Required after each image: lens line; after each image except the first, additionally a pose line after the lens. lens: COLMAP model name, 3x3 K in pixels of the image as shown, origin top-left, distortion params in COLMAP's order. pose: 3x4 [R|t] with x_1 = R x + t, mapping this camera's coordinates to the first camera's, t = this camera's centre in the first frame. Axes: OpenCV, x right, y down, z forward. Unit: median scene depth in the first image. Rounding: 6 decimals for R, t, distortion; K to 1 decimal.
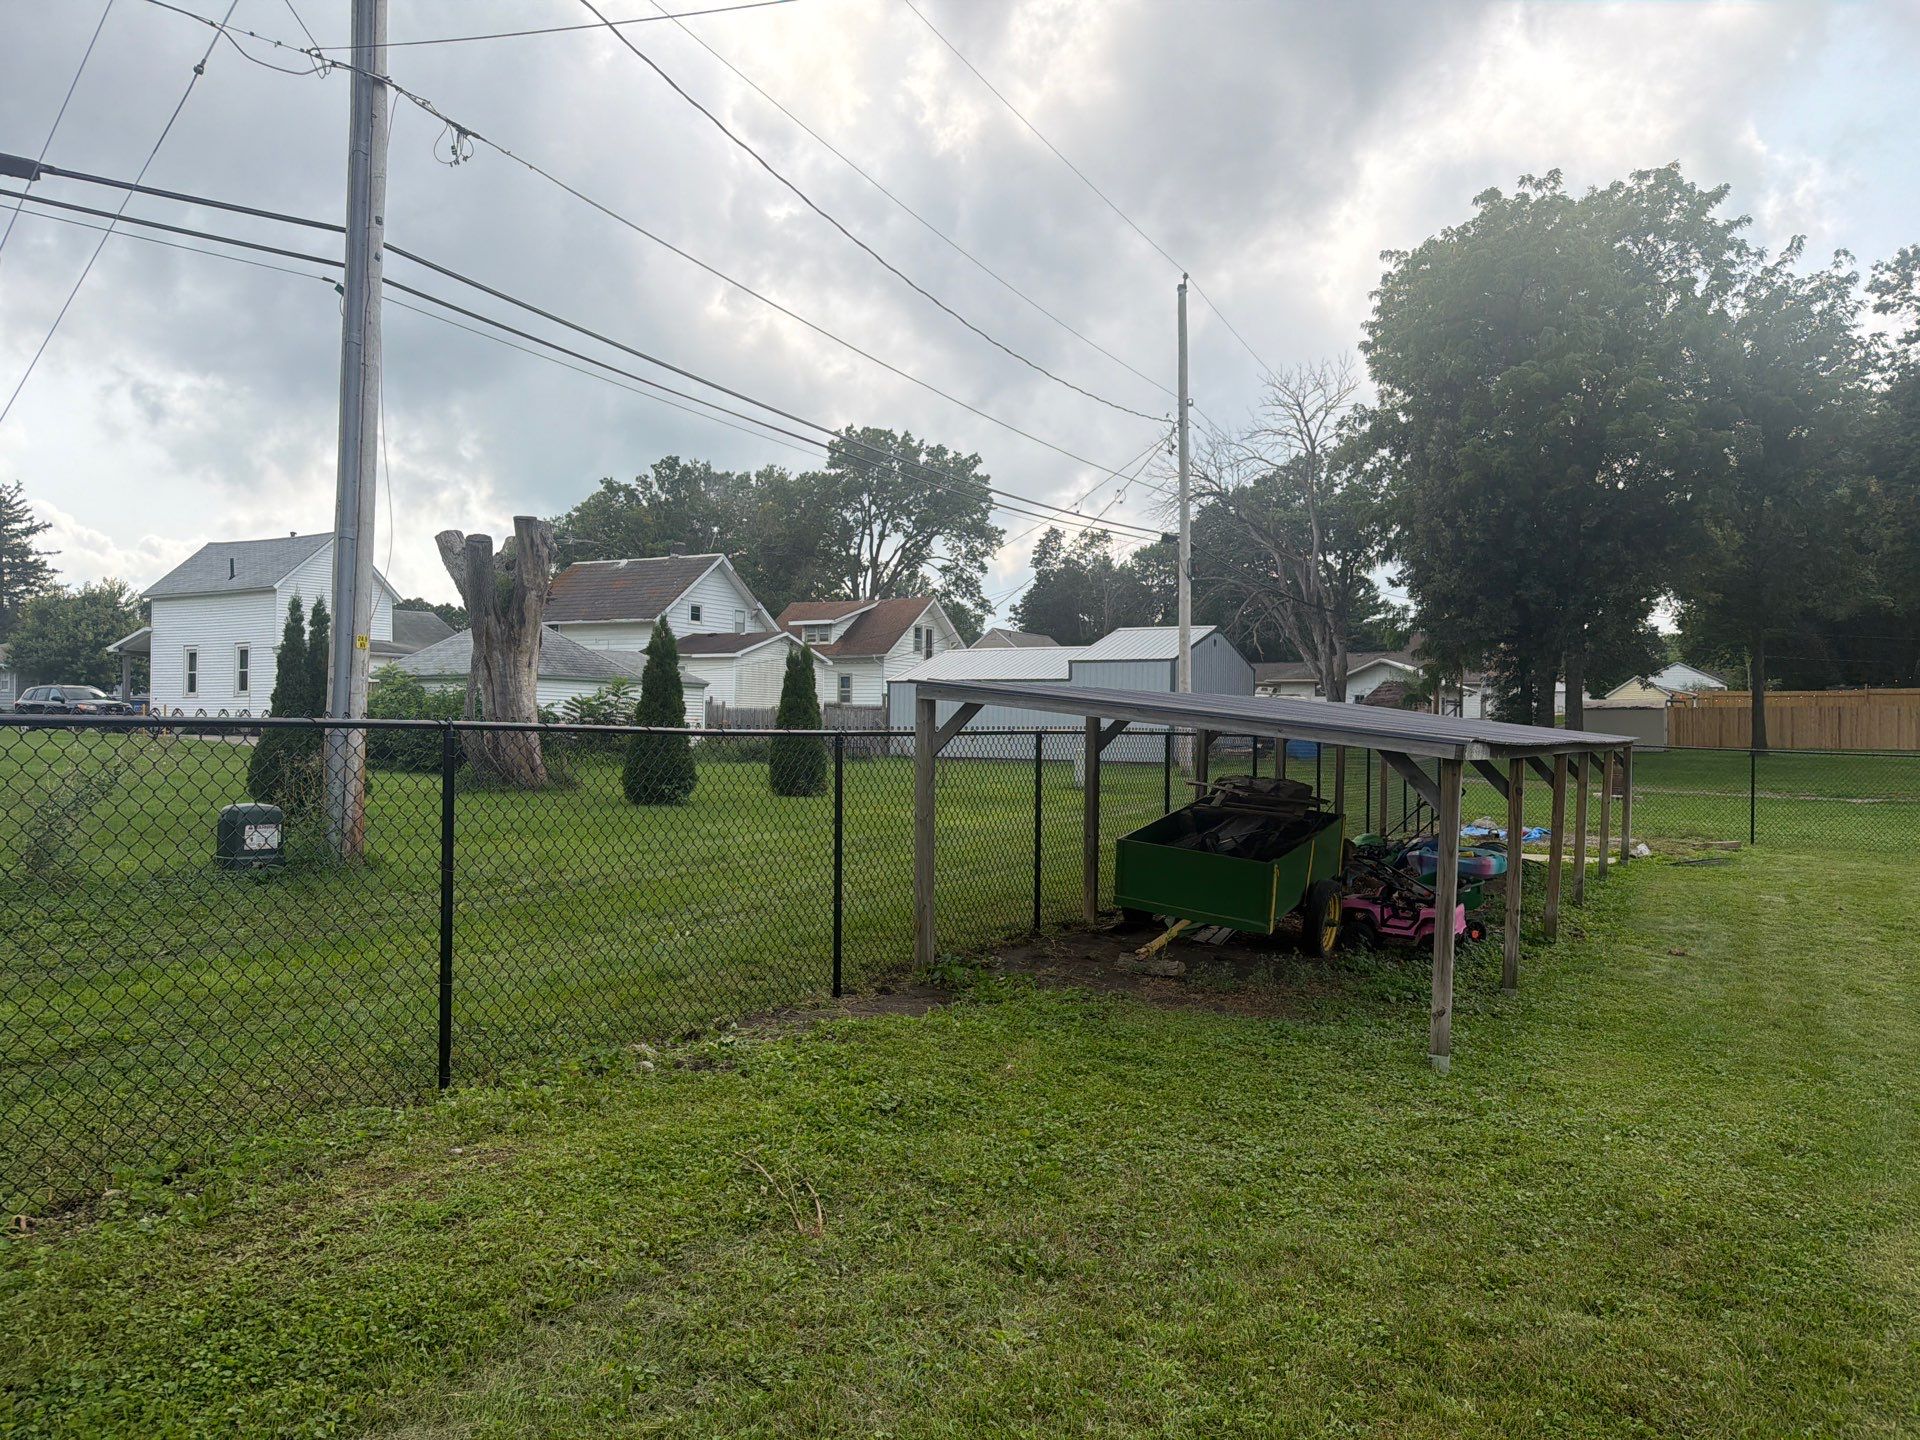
lens RADIAL K [[1387.3, 0, 971.3], [0, 1387.3, 724.4], [0, 0, 1]] dist [0.188807, -0.340171]
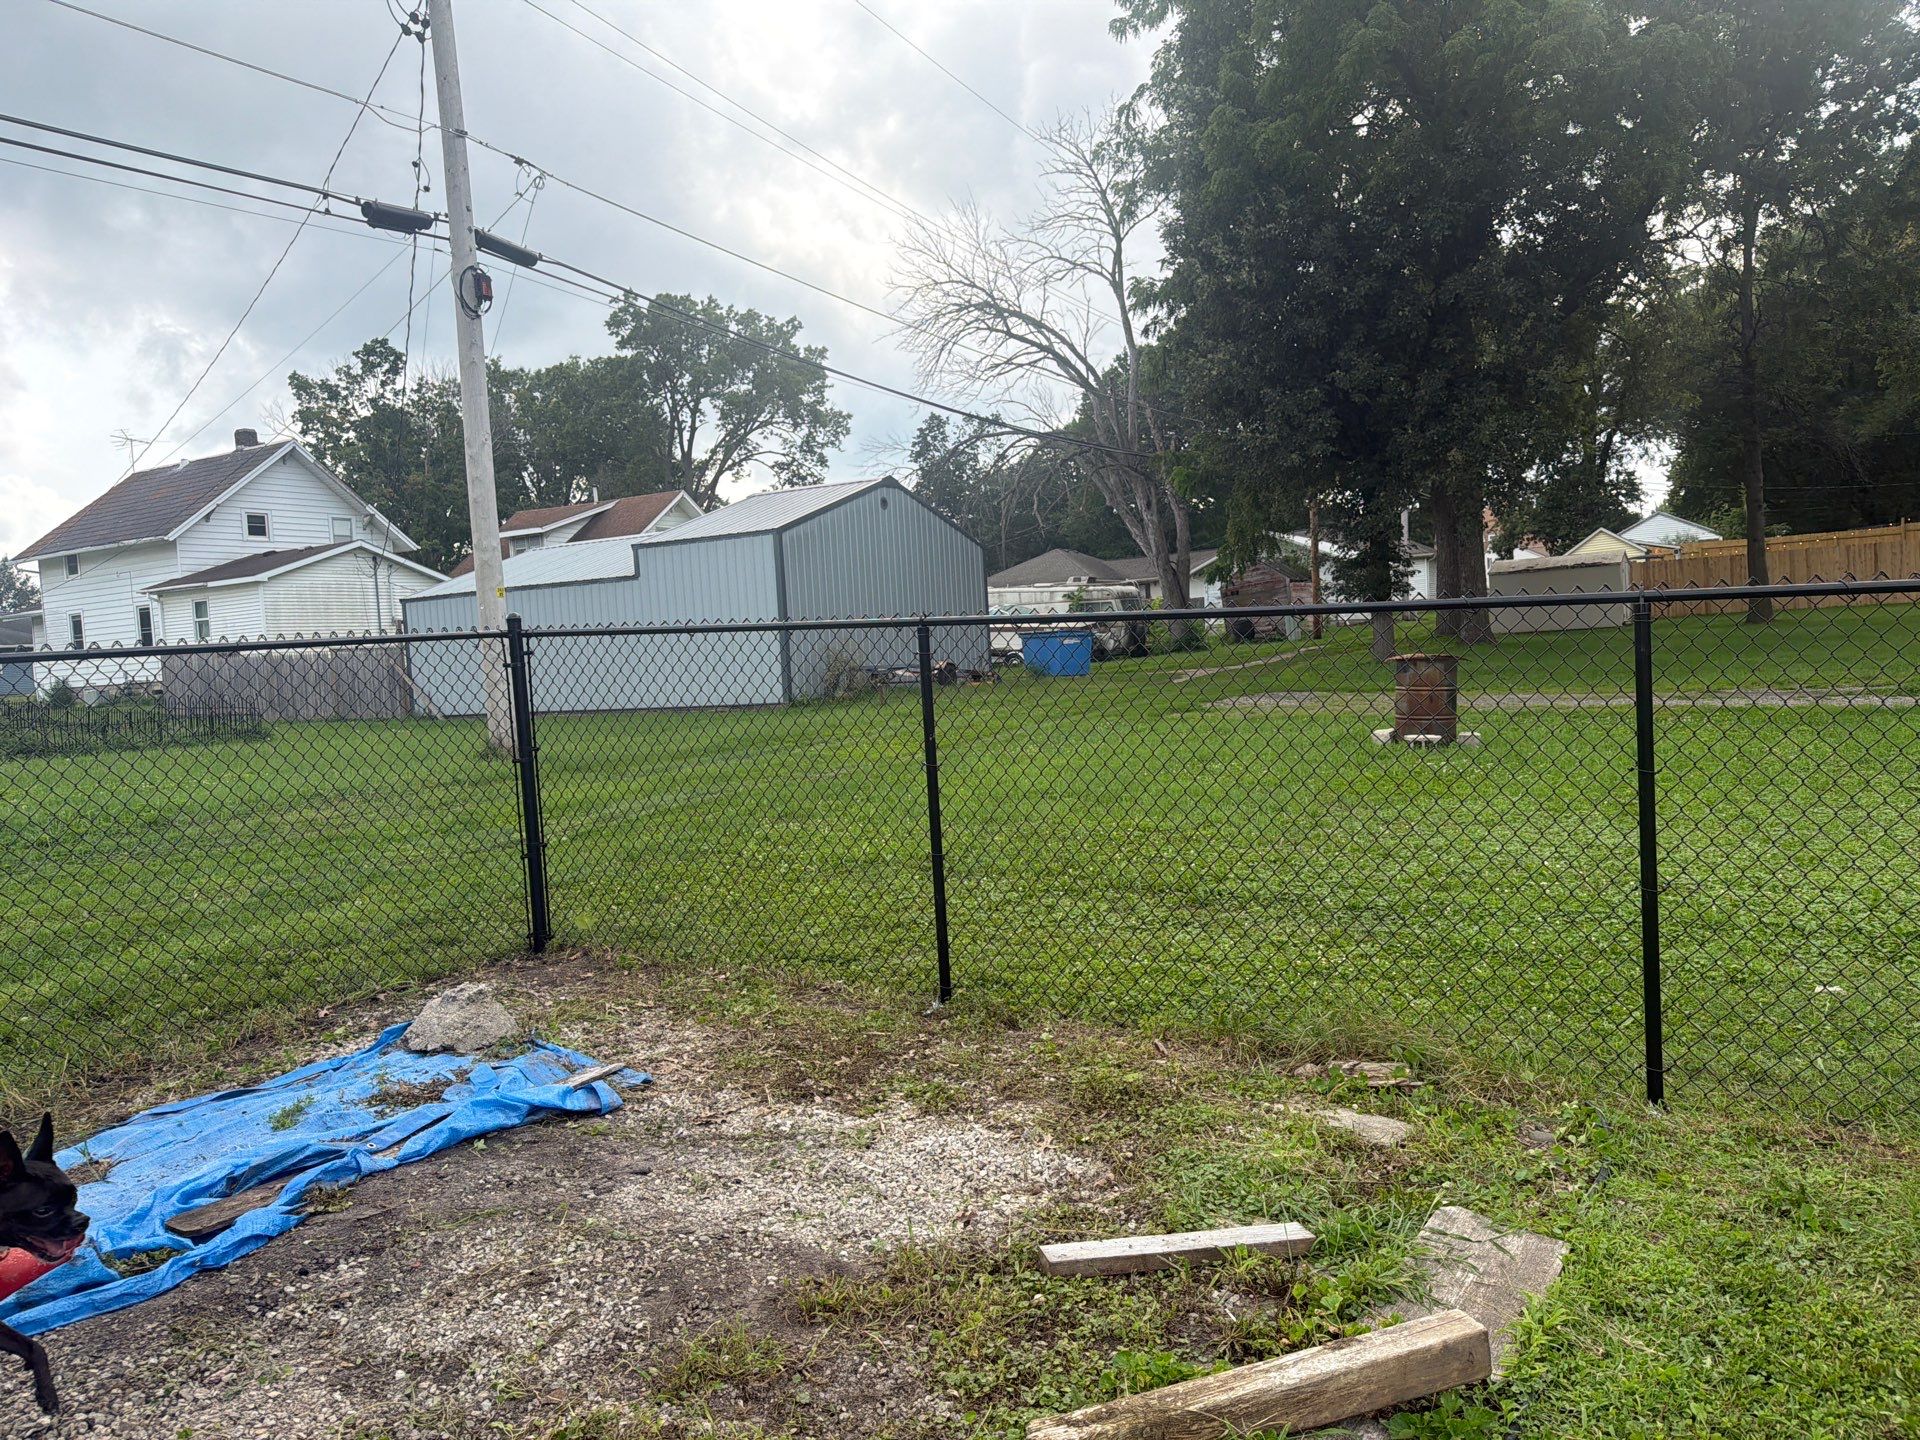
lens RADIAL K [[1345.6, 0, 955.1], [0, 1345.6, 762.2], [0, 0, 1]] dist [0.165489, -0.250370]
pose [[0.997379, -0.067187, -0.026835, 0.109750], [0.069225, 0.994053, 0.084067, 0.004386], [0.021027, -0.085705, 0.996099, 0.199152]]
